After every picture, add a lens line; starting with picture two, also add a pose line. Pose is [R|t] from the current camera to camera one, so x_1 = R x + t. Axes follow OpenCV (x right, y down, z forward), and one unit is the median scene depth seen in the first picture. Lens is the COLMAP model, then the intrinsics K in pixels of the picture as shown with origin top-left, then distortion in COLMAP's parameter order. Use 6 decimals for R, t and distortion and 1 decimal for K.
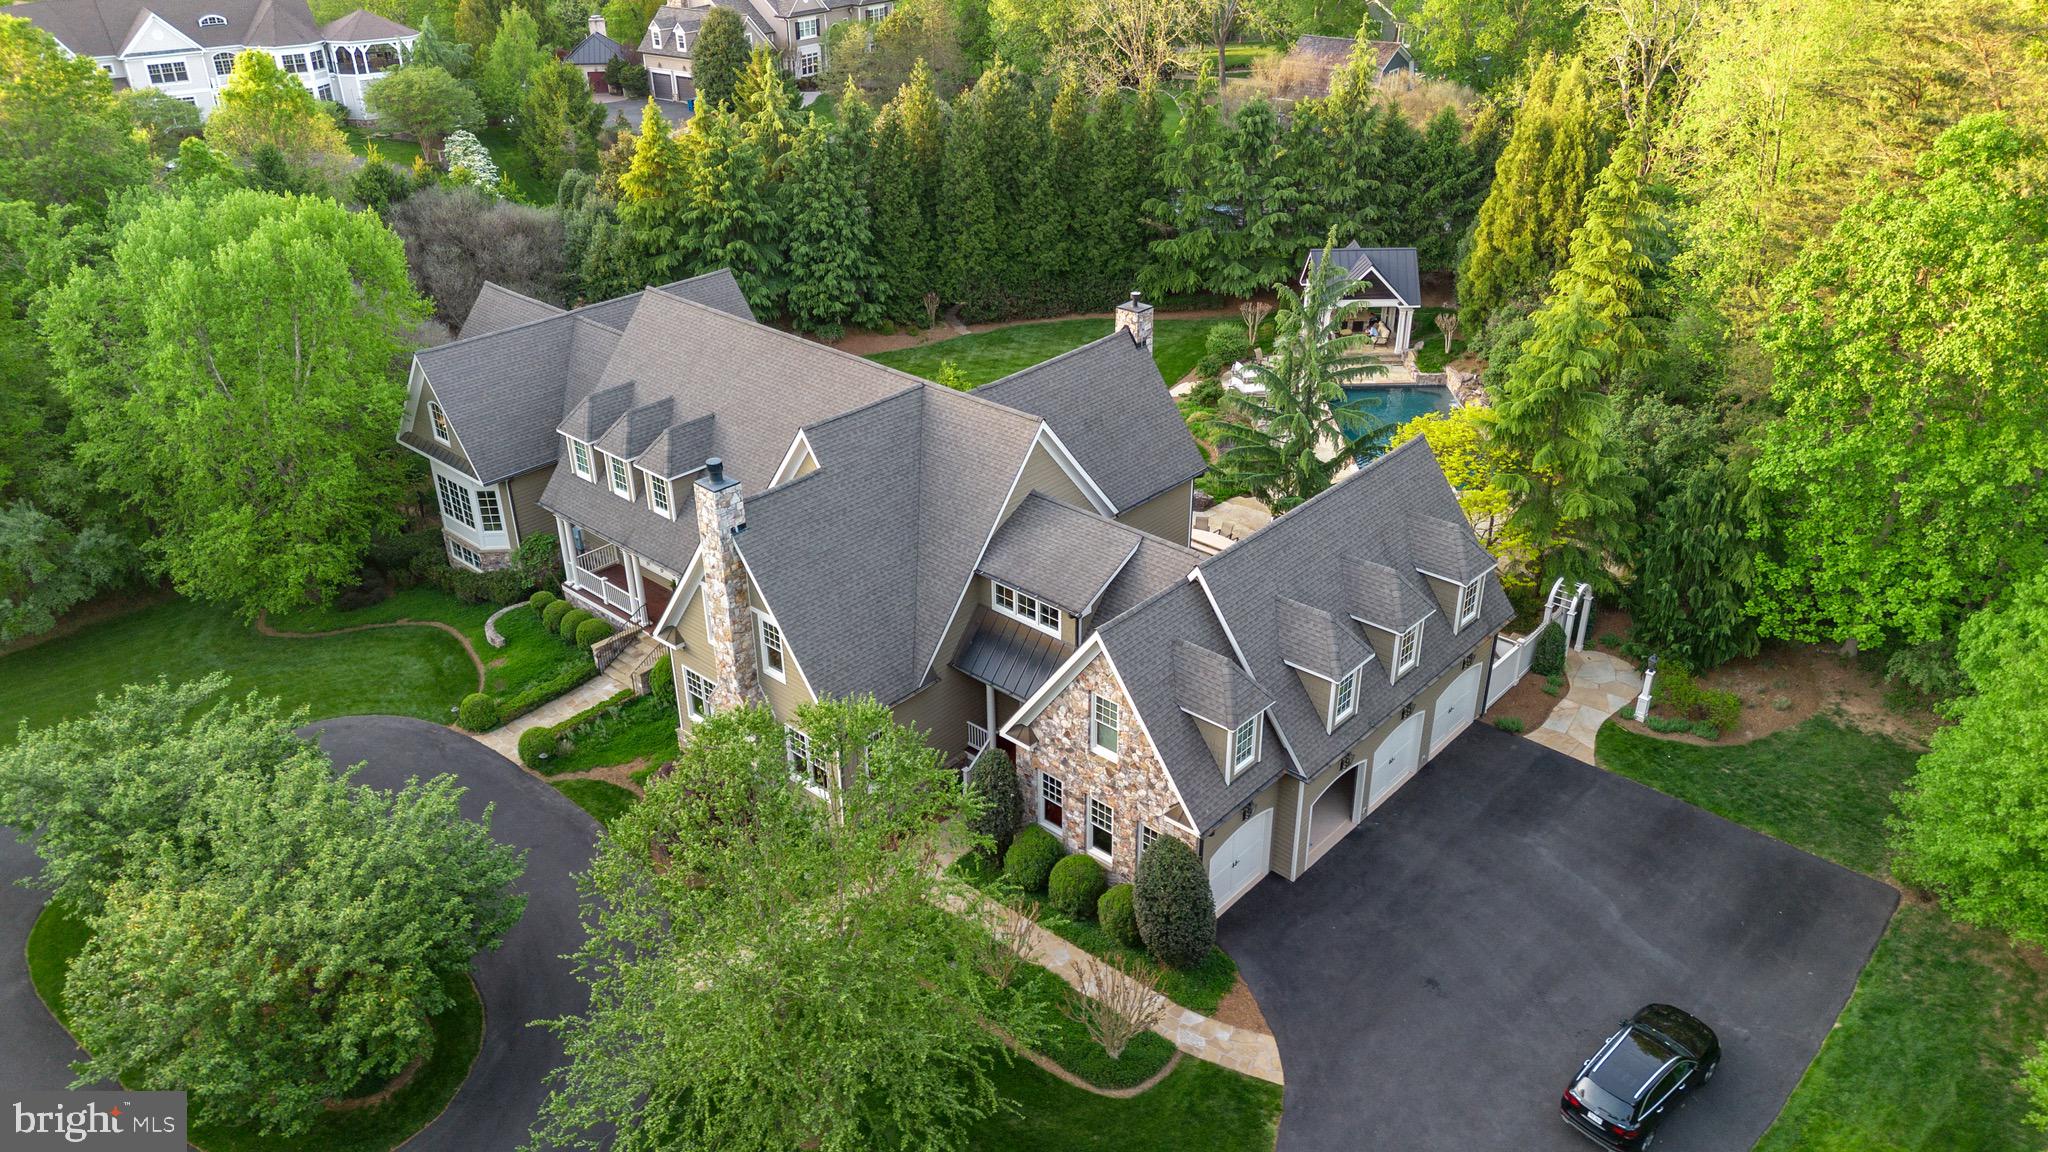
lens RADIAL K [[1479.7, 0, 1024.0], [0, 1479.7, 576.0], [0, 0, 1]] dist [0.145607, -0.256121]
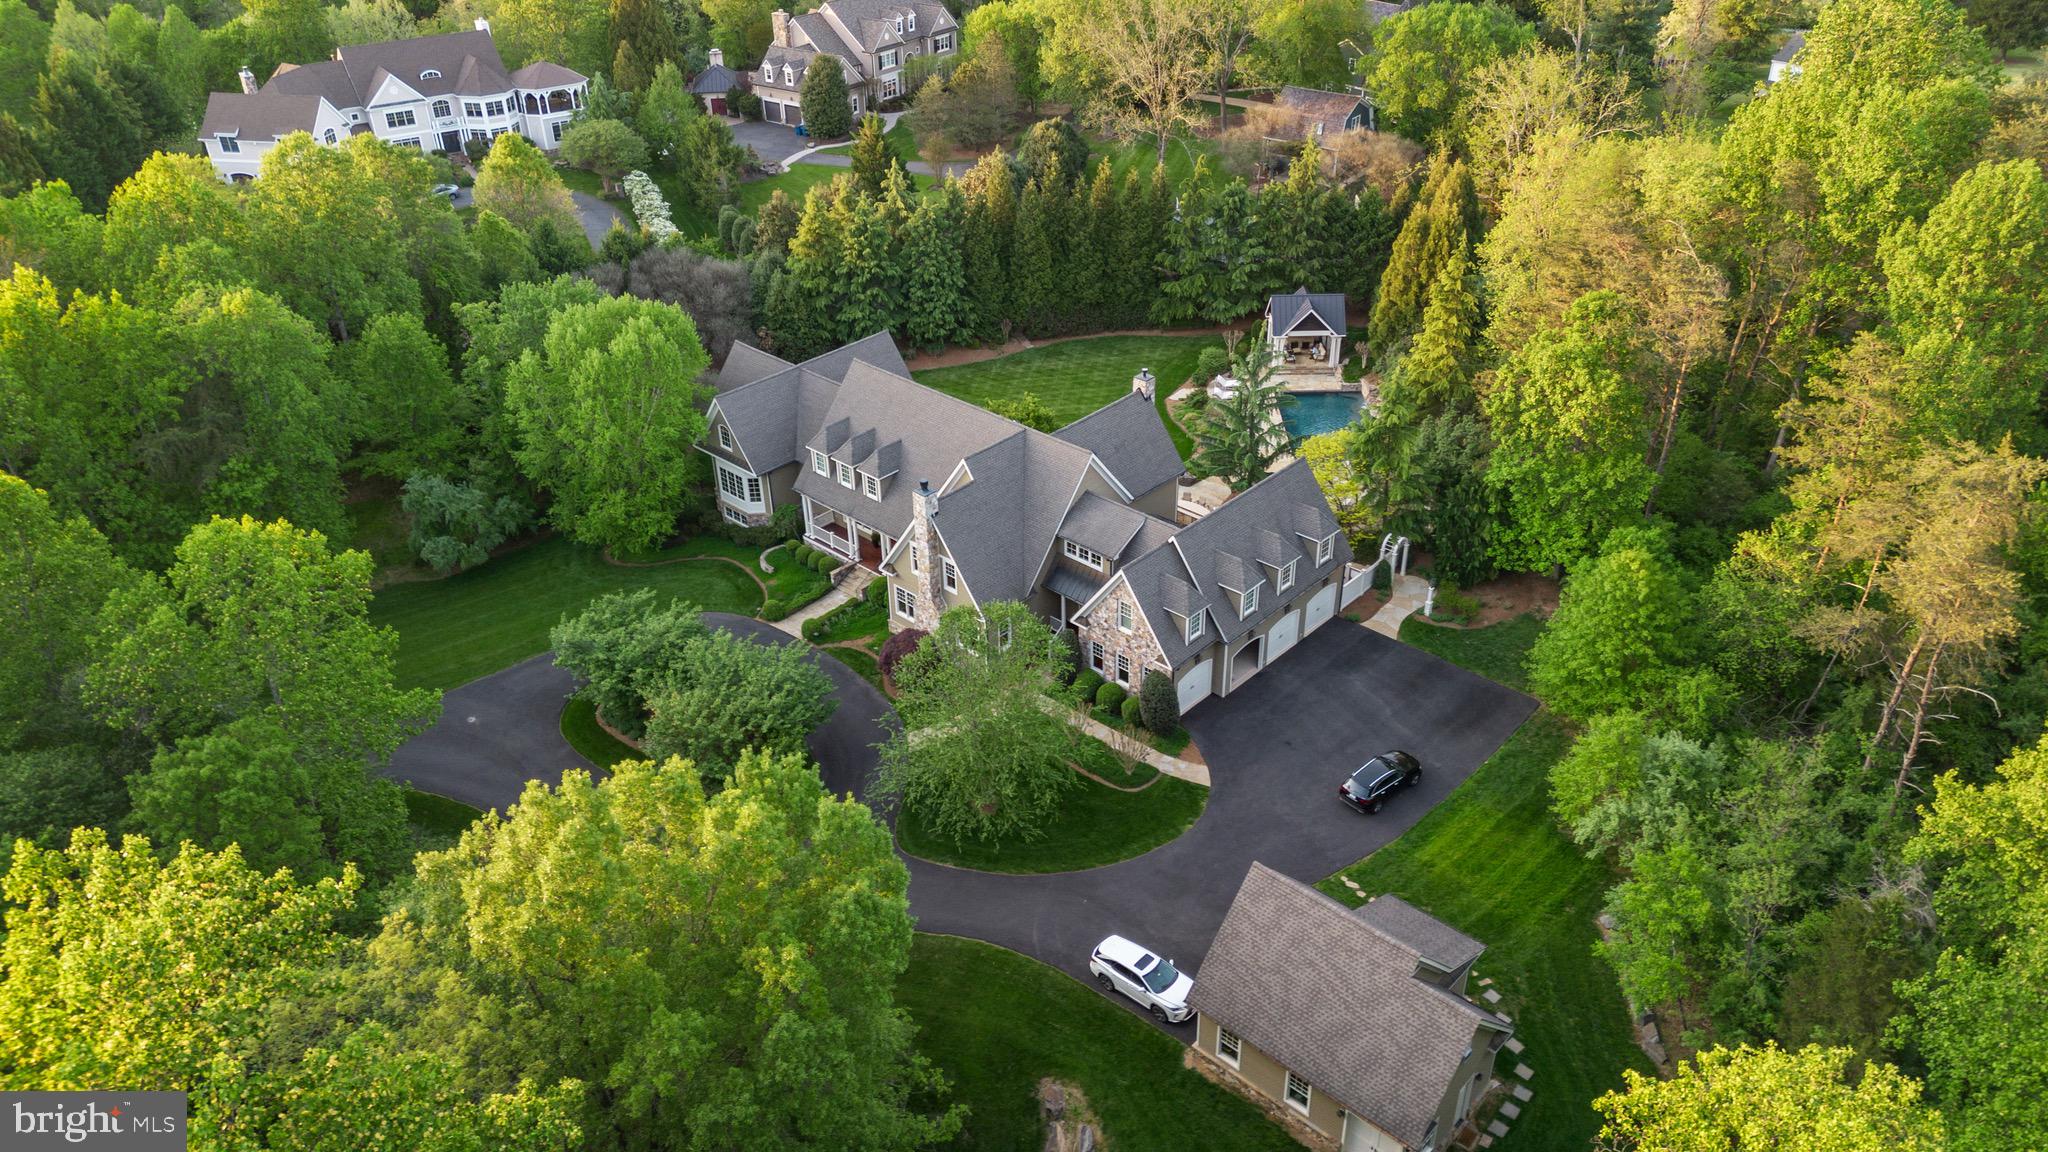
lens RADIAL K [[1479.7, 0, 1024.0], [0, 1479.7, 576.0], [0, 0, 1]] dist [0.145607, -0.256121]
pose [[0.999837, 0.000172, -0.018045, -0.032968], [0.000908, 0.998207, 0.059846, -0.052389], [0.018023, -0.059853, 0.998045, -0.715445]]
